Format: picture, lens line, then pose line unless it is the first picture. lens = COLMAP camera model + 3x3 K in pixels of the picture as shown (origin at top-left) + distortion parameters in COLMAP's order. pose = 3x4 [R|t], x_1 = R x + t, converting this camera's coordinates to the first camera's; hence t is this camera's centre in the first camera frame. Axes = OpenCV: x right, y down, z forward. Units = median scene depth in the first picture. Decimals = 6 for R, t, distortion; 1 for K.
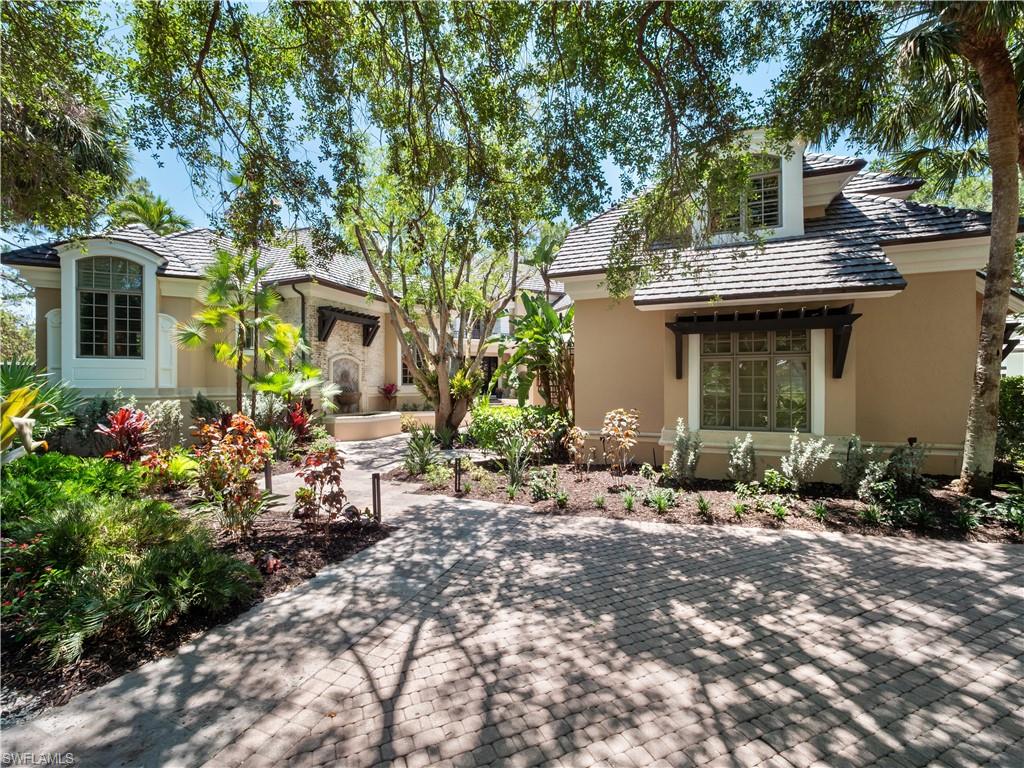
lens RADIAL K [[430.6, 0, 507.3], [0, 430.6, 379.9], [0, 0, 1]] dist [0.000115, -0.000167]
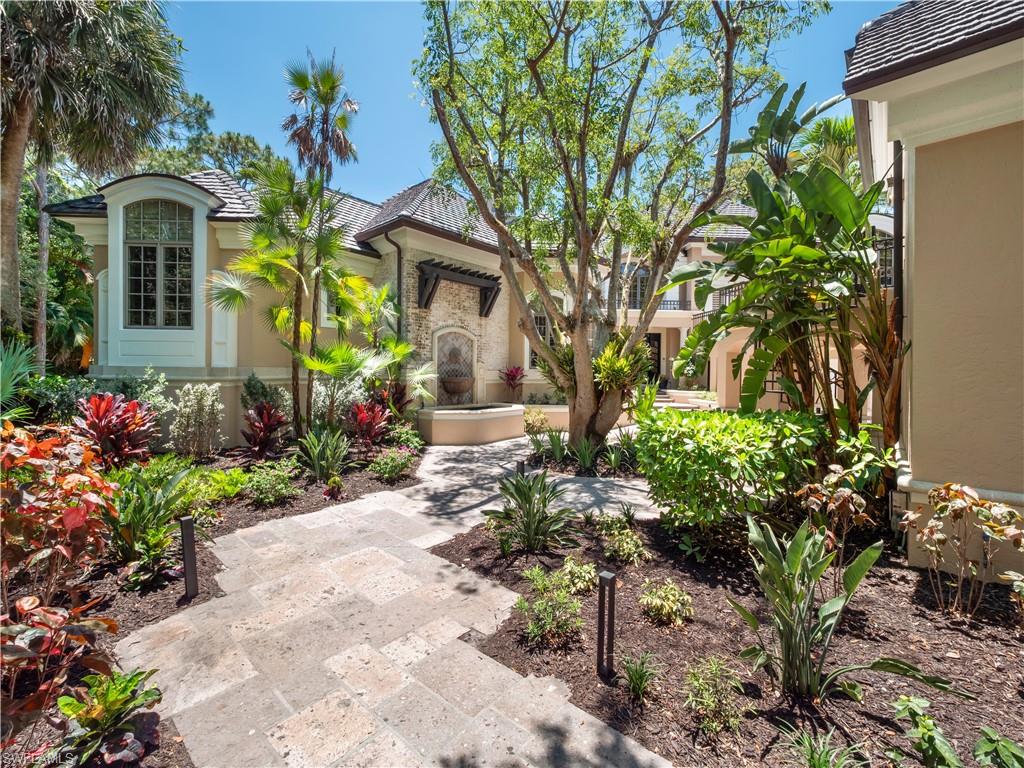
lens RADIAL K [[430.6, 0, 507.3], [0, 430.6, 379.9], [0, 0, 1]] dist [0.000115, -0.000167]
pose [[0.943284, 0.017532, -0.331524, -0.045206], [-0.007542, 0.999479, 0.031395, 0.011336], [0.331901, -0.027114, 0.942924, 0.376856]]
